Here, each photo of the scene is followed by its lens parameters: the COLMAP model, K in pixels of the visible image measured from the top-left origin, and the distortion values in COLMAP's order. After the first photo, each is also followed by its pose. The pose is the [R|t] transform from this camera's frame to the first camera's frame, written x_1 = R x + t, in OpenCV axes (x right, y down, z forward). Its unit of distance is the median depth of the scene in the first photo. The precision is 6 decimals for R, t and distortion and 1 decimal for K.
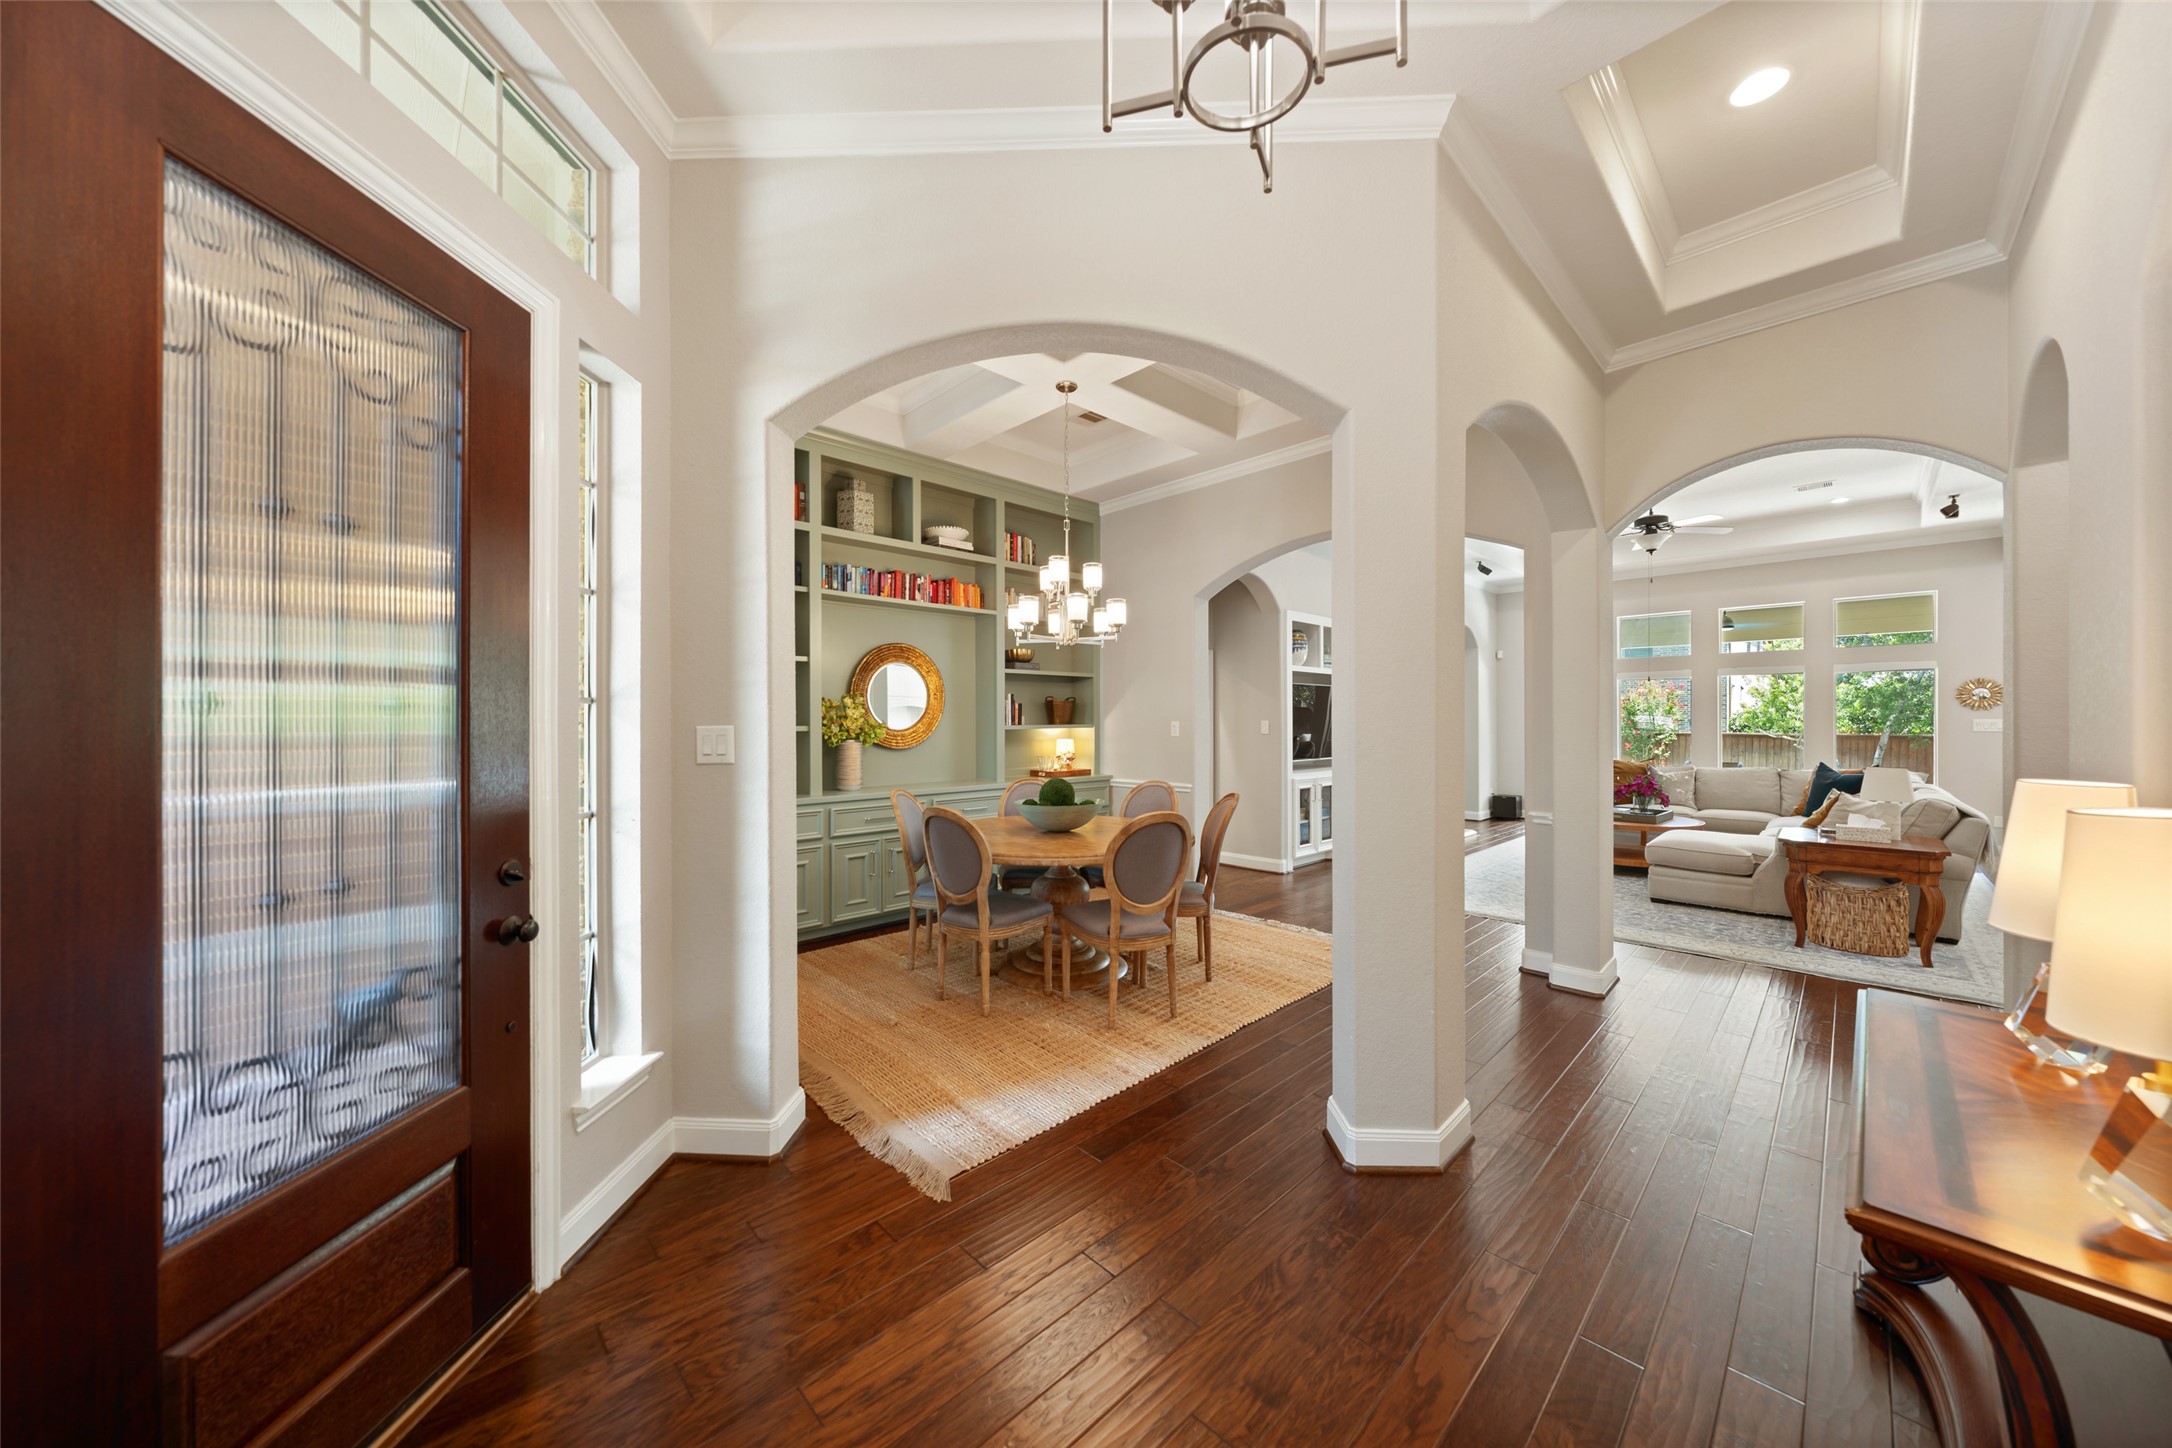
lens RADIAL K [[748.7, 0, 1099.7], [0, 748.7, 718.0], [0, 0, 1]] dist [-0.001074, -0.000051]
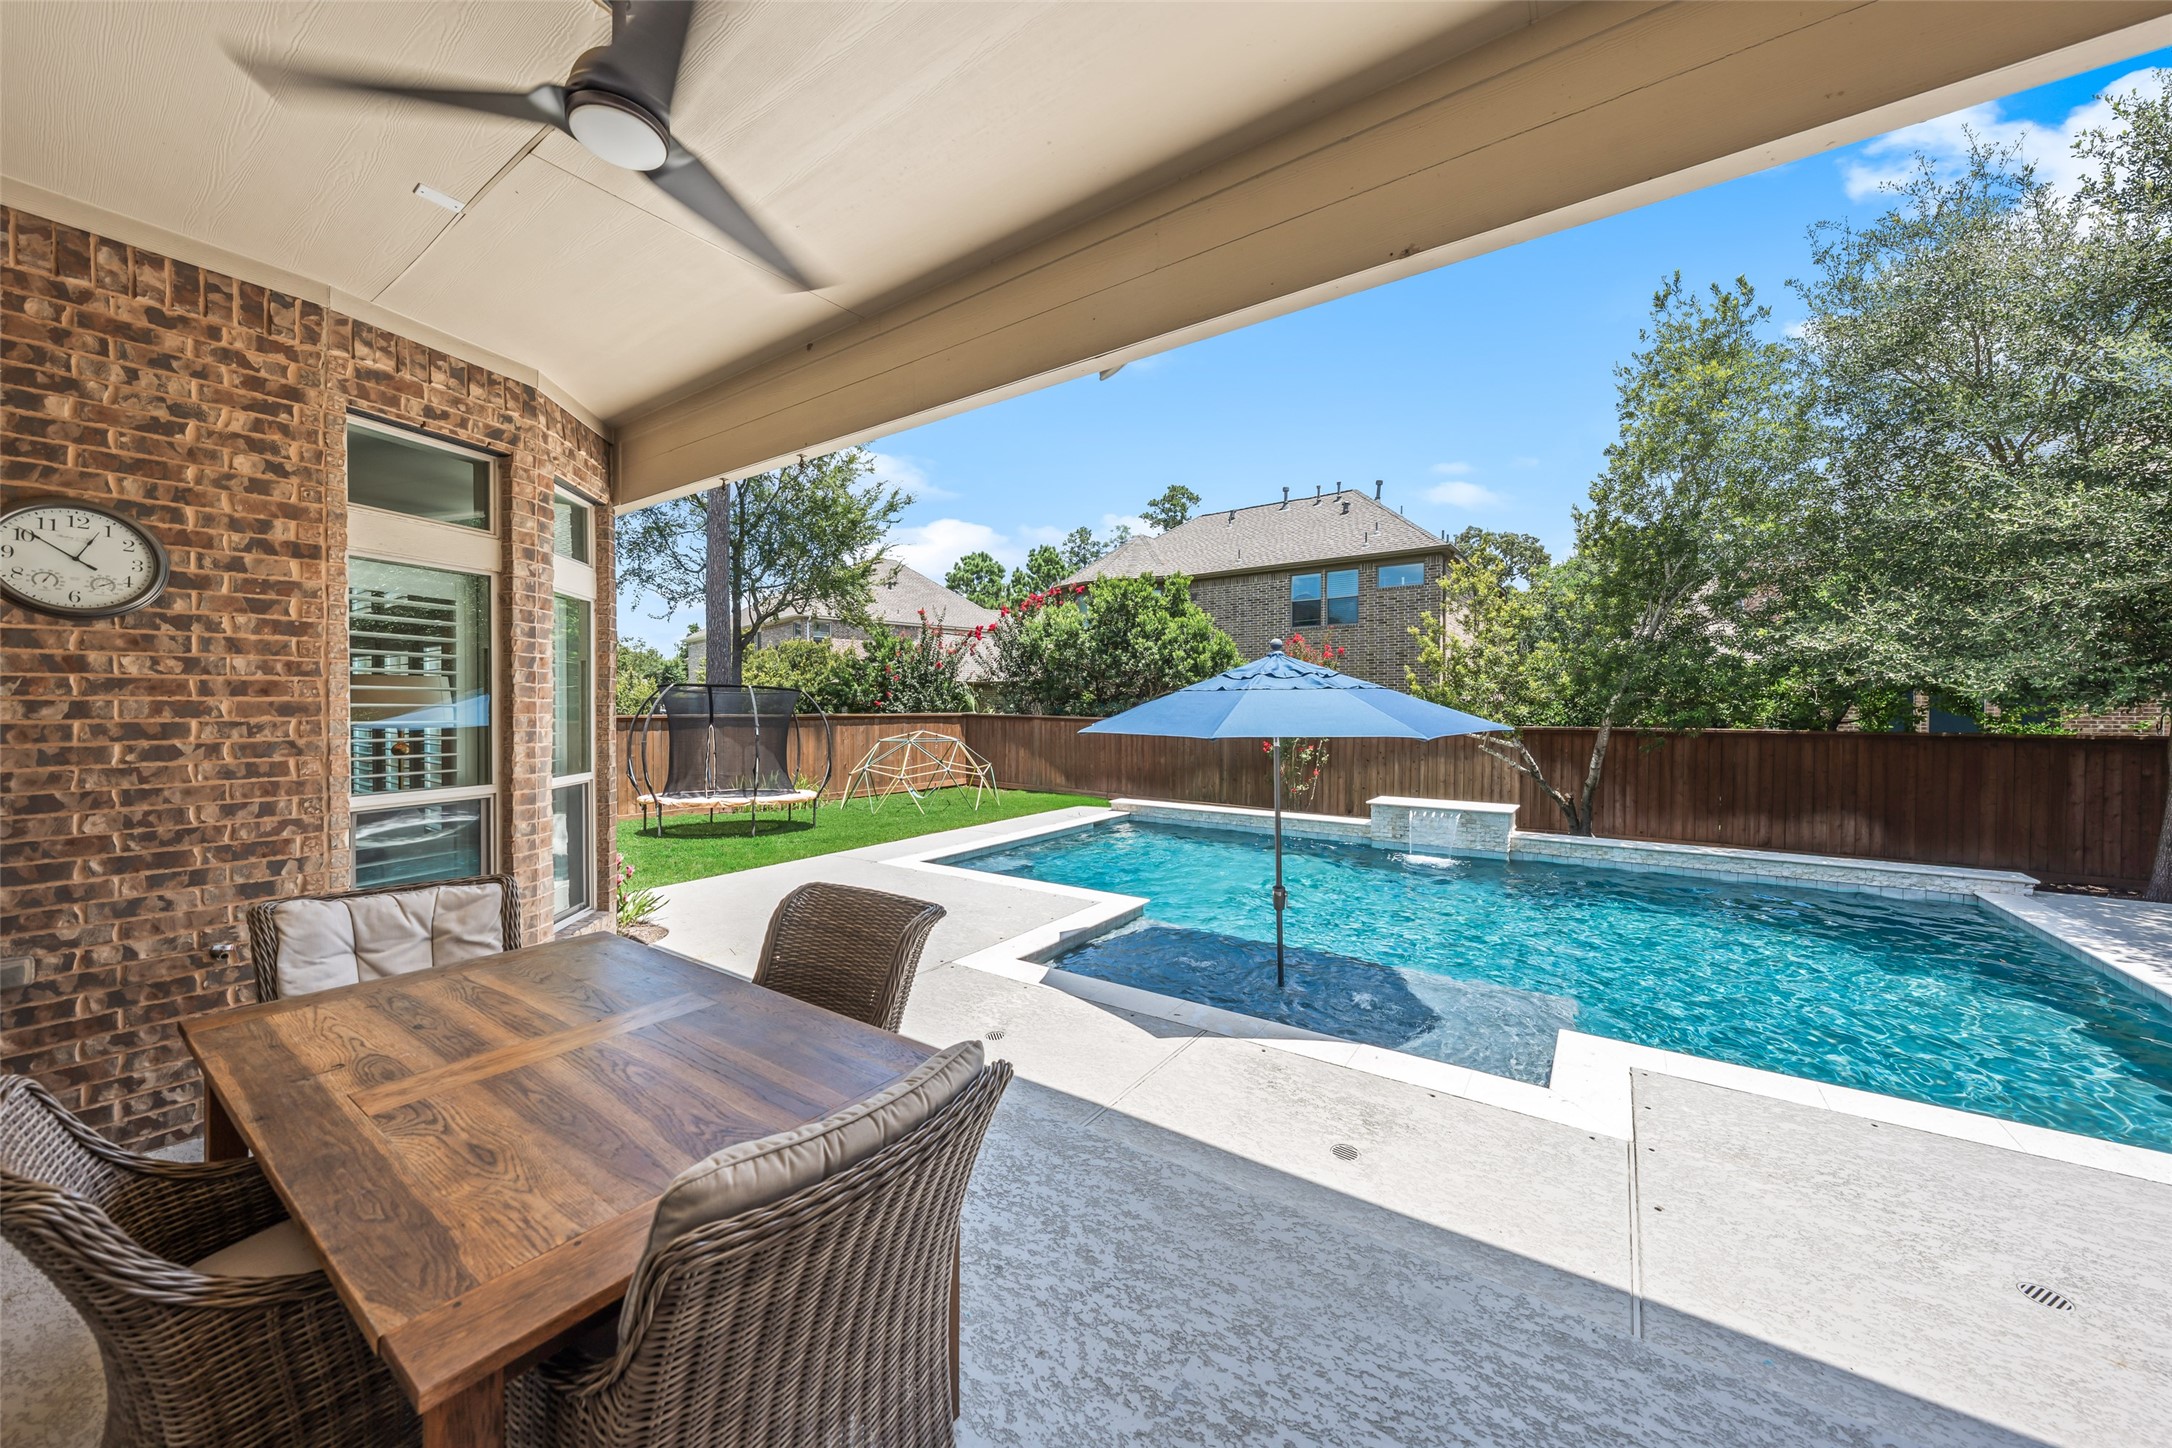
lens RADIAL K [[748.7, 0, 1102.1], [0, 748.7, 717.9], [0, 0, 1]] dist [-0.001074, -0.000051]
pose [[0.982095, -0.002259, 0.188375, 1.692203], [-0.001286, 0.999824, 0.018695, 0.007674], [-0.188384, -0.018603, 0.981919, 1.522772]]
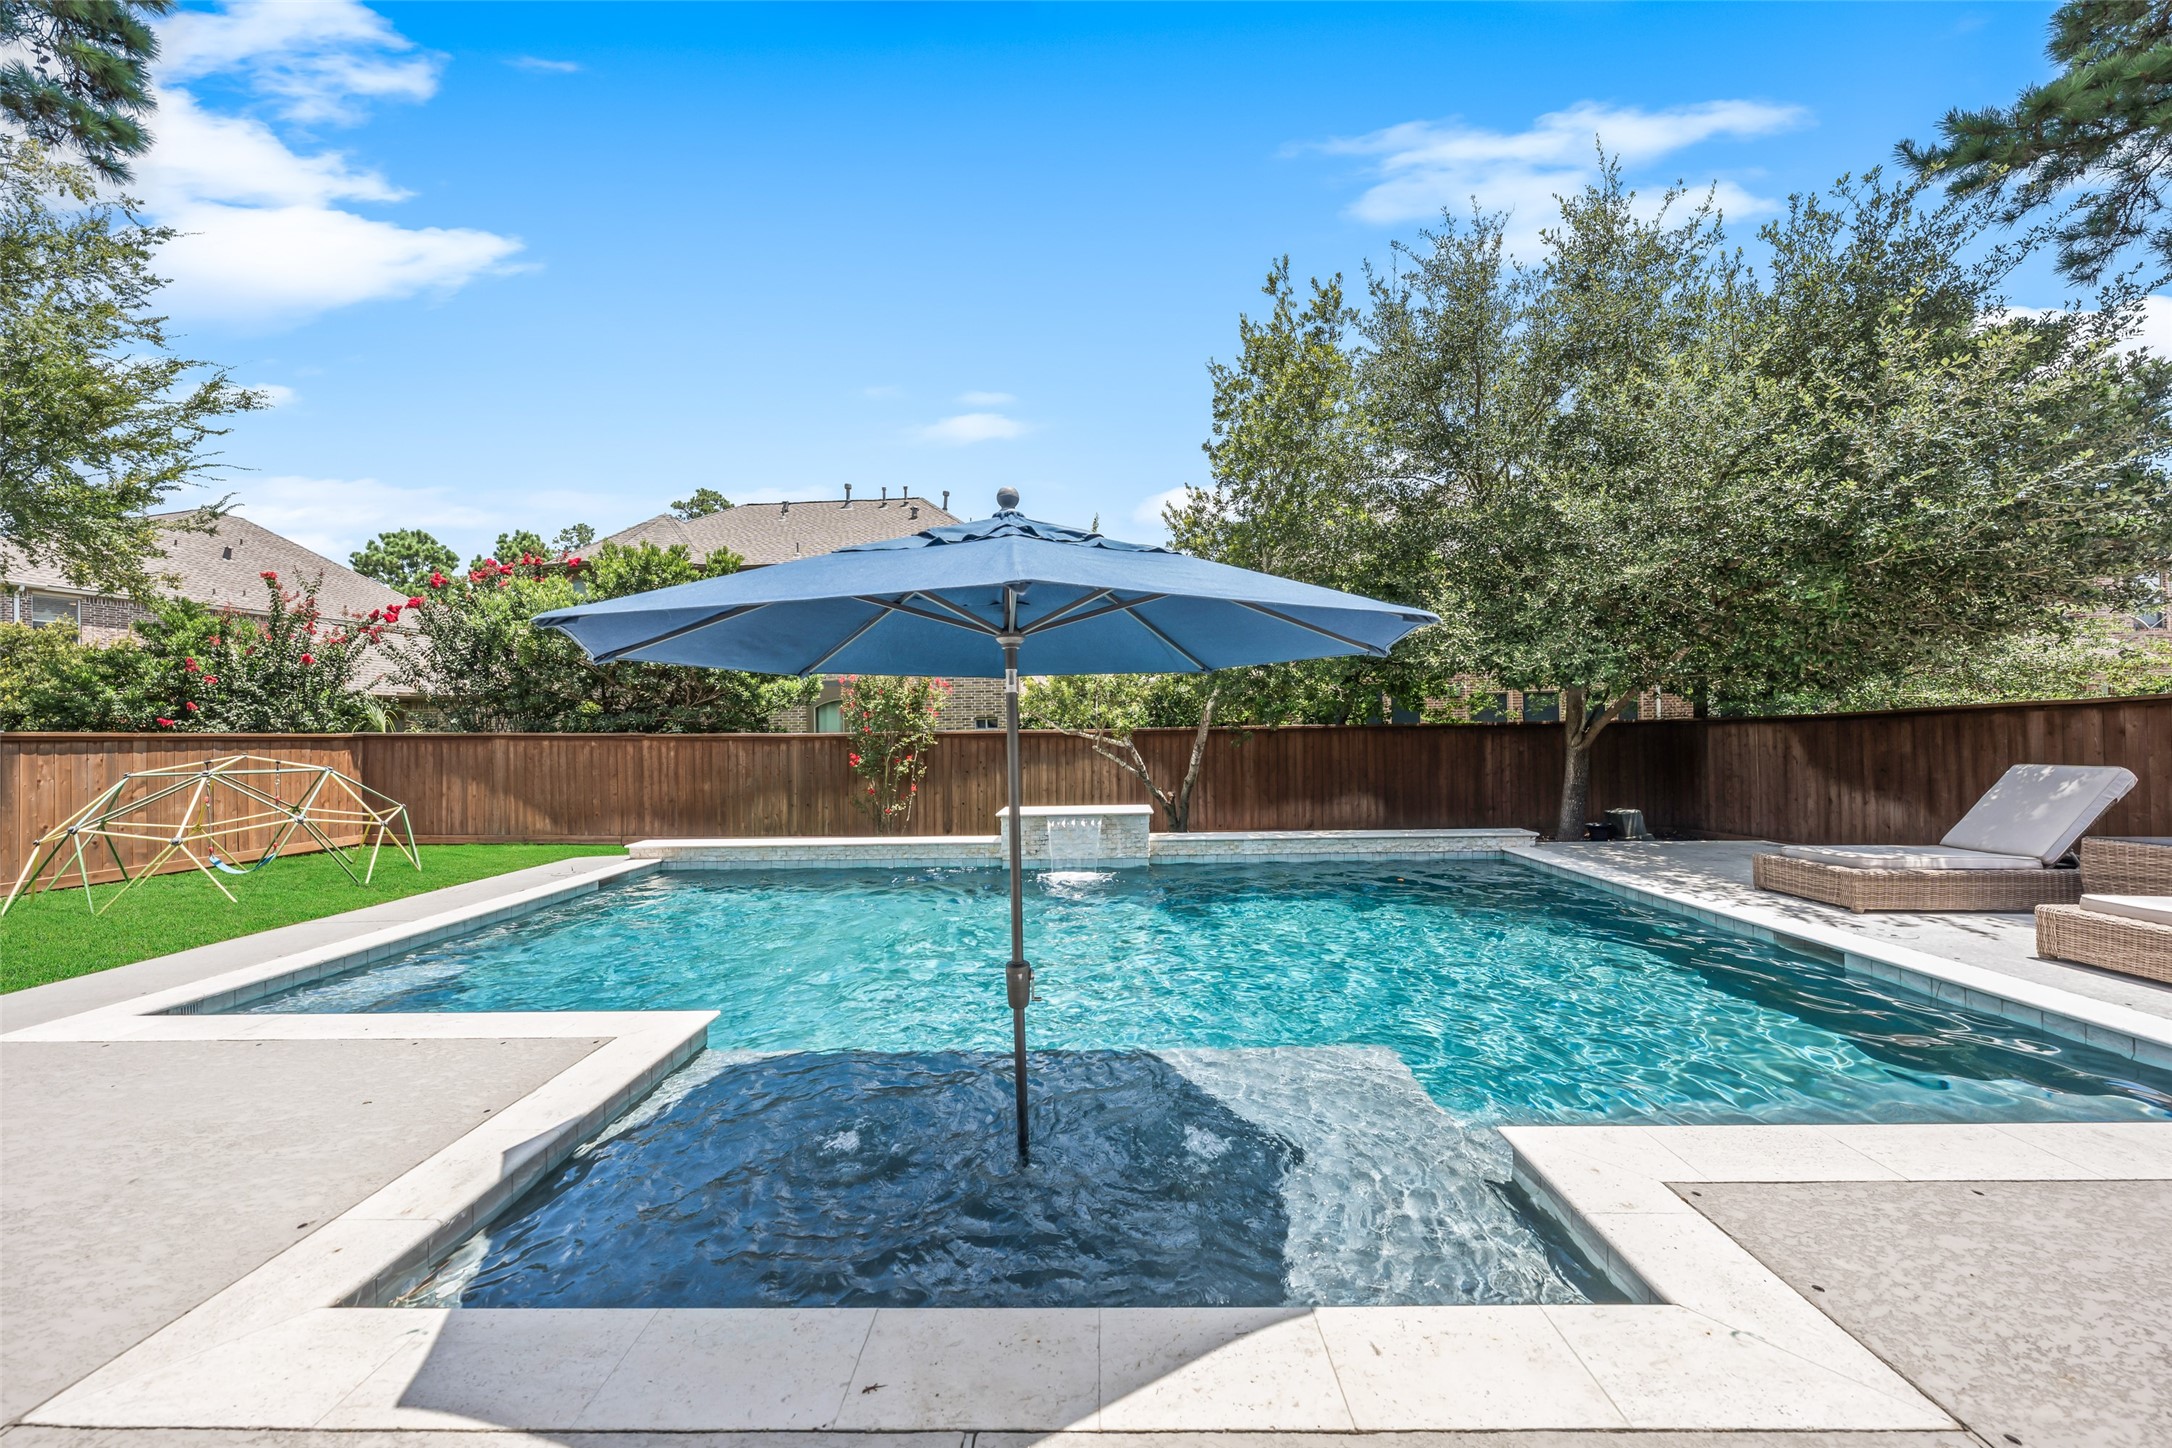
lens RADIAL K [[748.7, 0, 1084.5], [0, 748.7, 721.3], [0, 0, 1]] dist [-0.001074, -0.000051]
pose [[0.729662, -0.004415, 0.683793, 1.773233], [0.016312, 0.999807, -0.010951, 0.075725], [-0.683613, 0.019145, 0.729593, 1.950805]]
